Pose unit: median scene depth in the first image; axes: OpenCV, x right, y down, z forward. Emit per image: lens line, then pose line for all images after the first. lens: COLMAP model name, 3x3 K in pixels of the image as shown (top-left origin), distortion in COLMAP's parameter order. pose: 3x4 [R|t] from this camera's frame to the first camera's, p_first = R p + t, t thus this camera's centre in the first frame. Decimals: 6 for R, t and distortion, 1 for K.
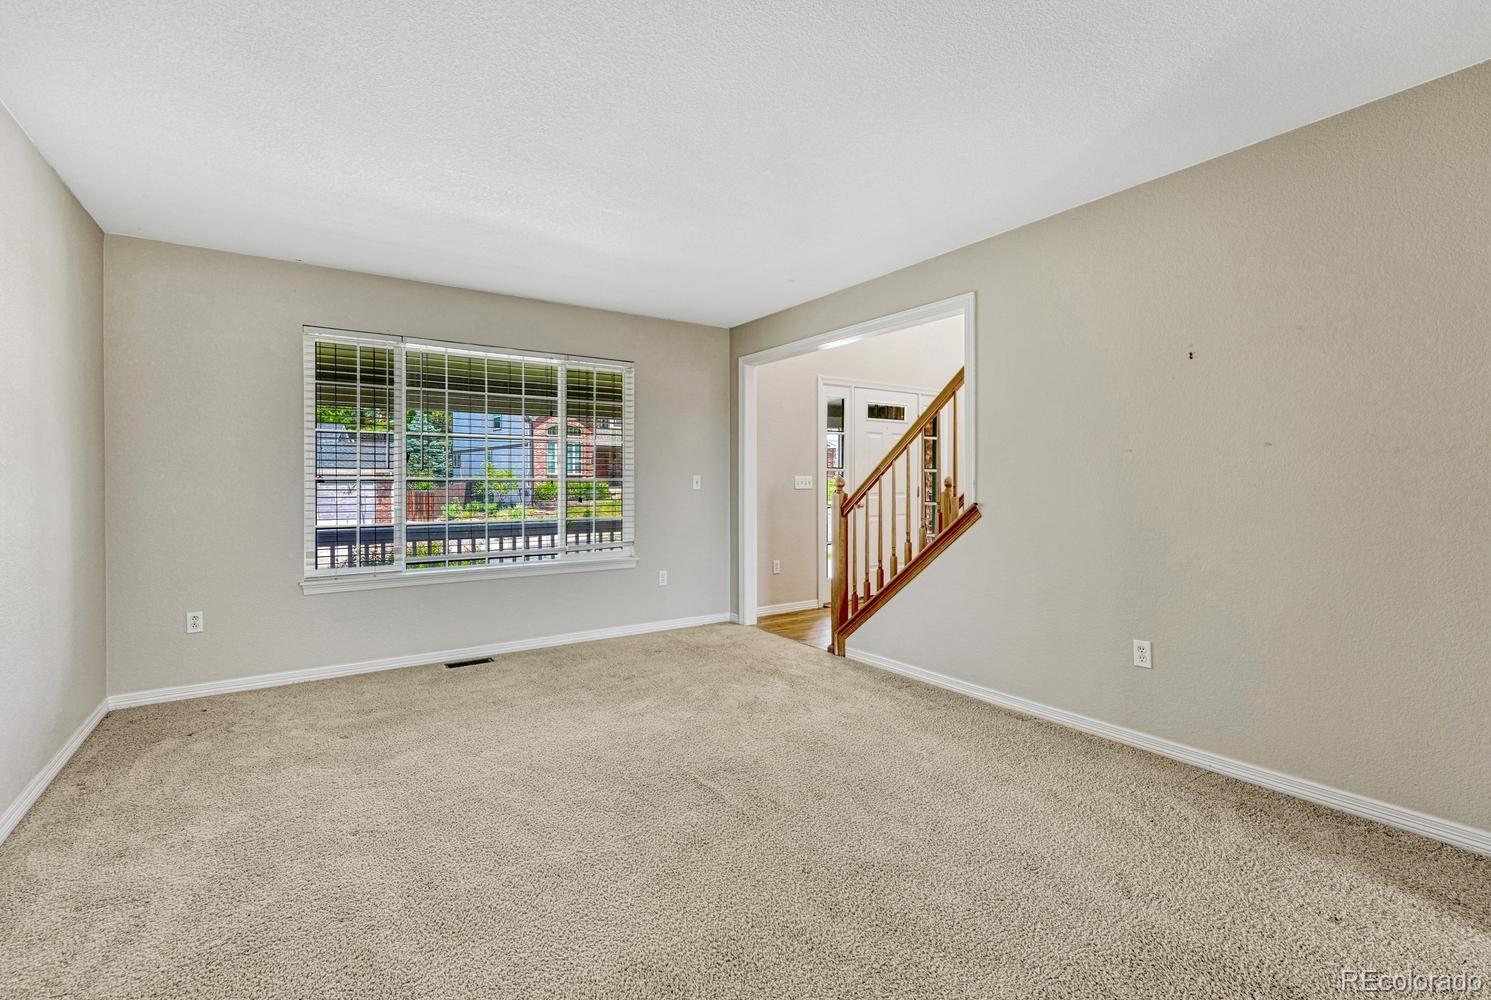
lens RADIAL K [[650.0, 0, 745.5], [0, 650.0, 500.0], [0, 0, 1]] dist [-0.000703, -0.000088]
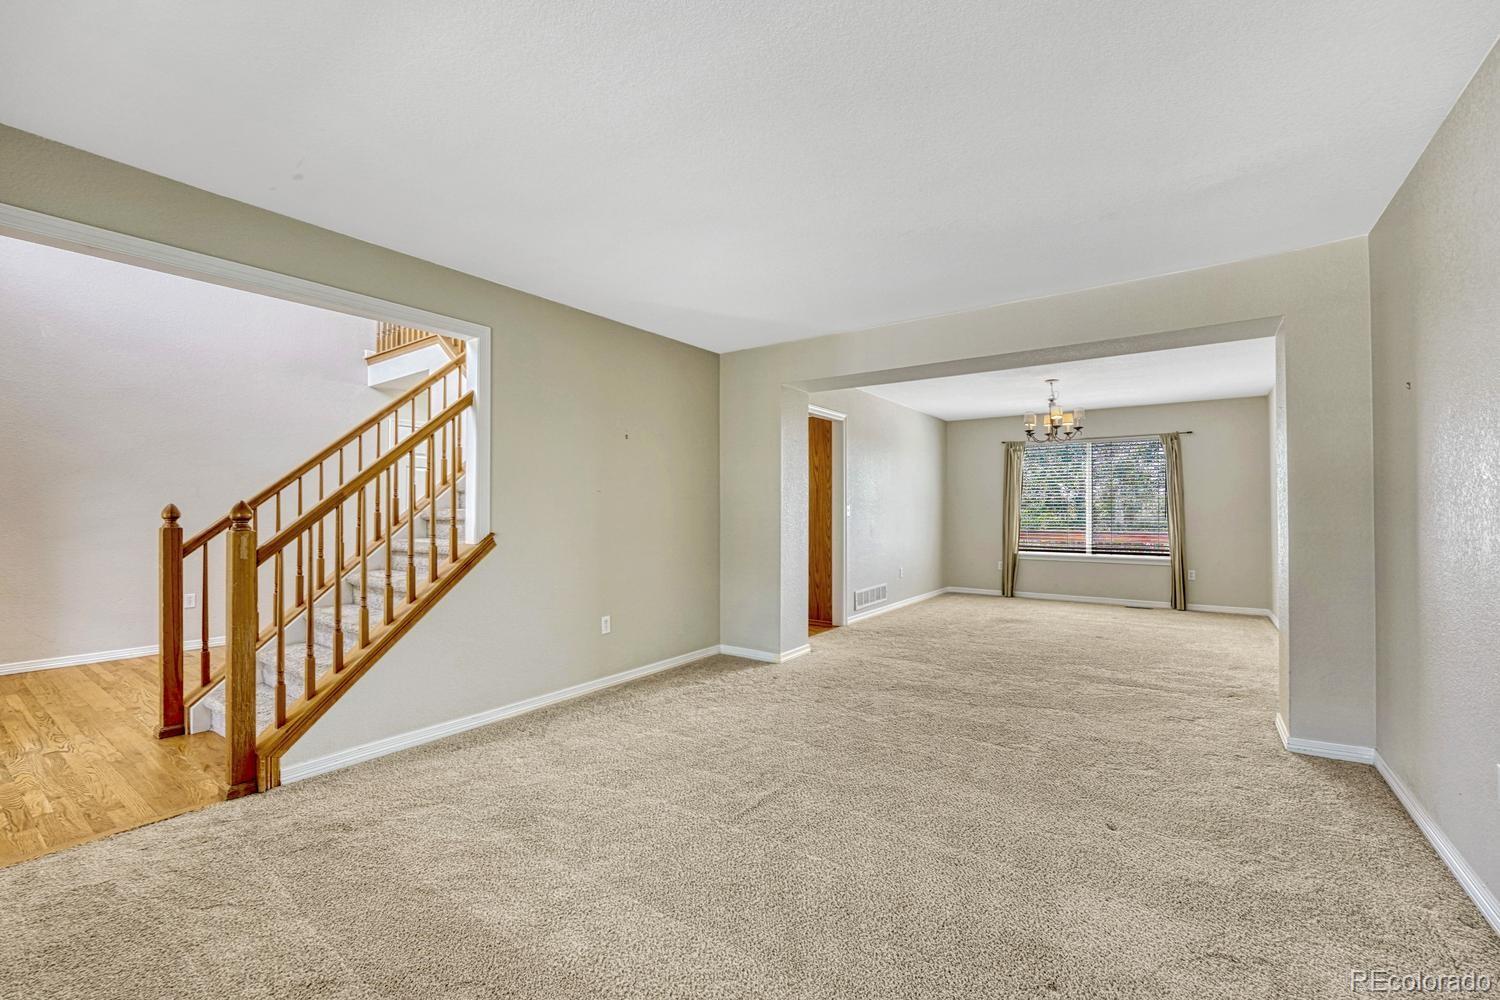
lens RADIAL K [[626.1, 0, 750.0], [0, 626.1, 500.0], [0, 0, 1]] dist [0.003264, 0.000664]
pose [[-0.323264, 0.013920, 0.946206, -0.730025], [0.022411, 0.999724, -0.007050, -0.031669], [-0.946043, 0.018926, -0.323487, 0.939986]]
